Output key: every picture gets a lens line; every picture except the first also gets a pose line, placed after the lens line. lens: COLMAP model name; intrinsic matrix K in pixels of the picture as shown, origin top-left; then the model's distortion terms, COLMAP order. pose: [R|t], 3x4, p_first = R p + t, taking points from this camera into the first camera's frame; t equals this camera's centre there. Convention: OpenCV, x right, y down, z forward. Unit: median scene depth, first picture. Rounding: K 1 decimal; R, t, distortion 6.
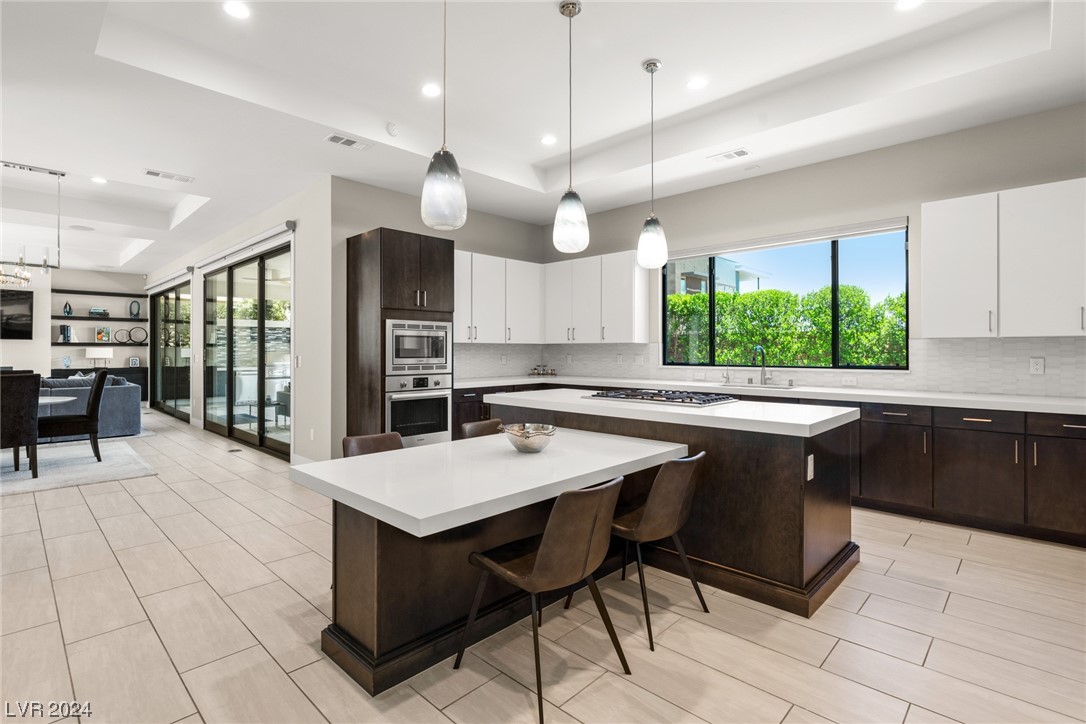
lens RADIAL K [[530.3, 0, 537.1], [0, 530.3, 345.9], [0, 0, 1]] dist [-0.001330, -0.000216]
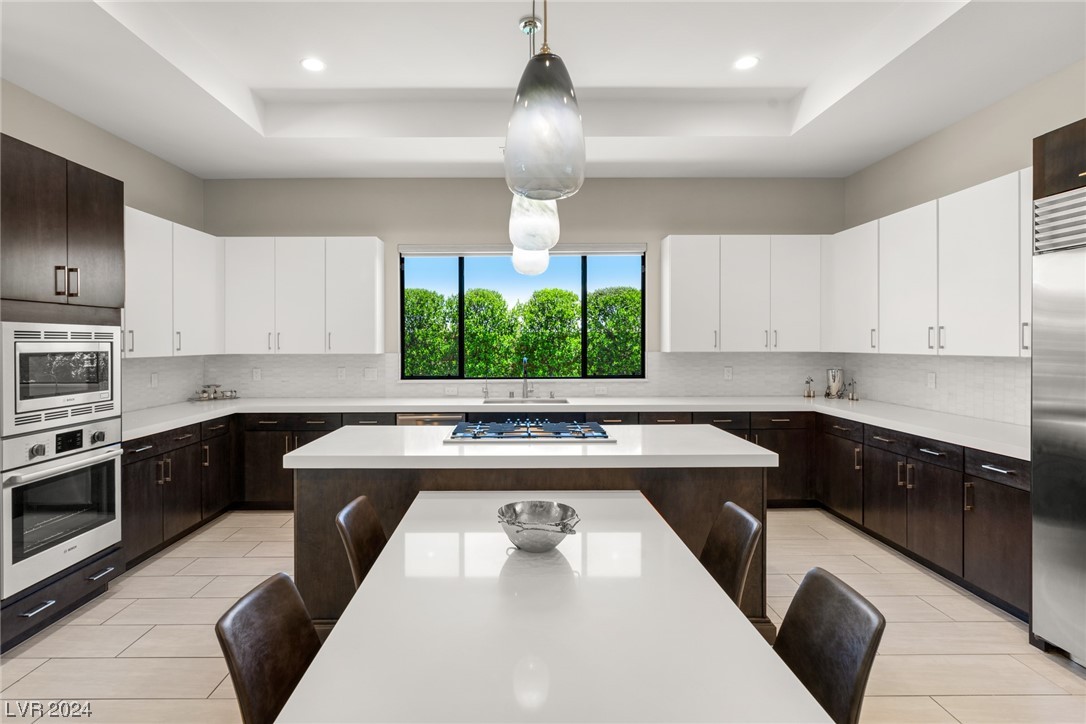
lens RADIAL K [[557.7, 0, 524.2], [0, 557.7, 343.7], [0, 0, 1]] dist [0.001328, 0.000089]
pose [[0.714291, -0.003772, 0.699839, -0.271051], [-0.004433, 0.999941, 0.009914, -0.033508], [-0.699835, -0.010184, 0.714232, 0.272285]]
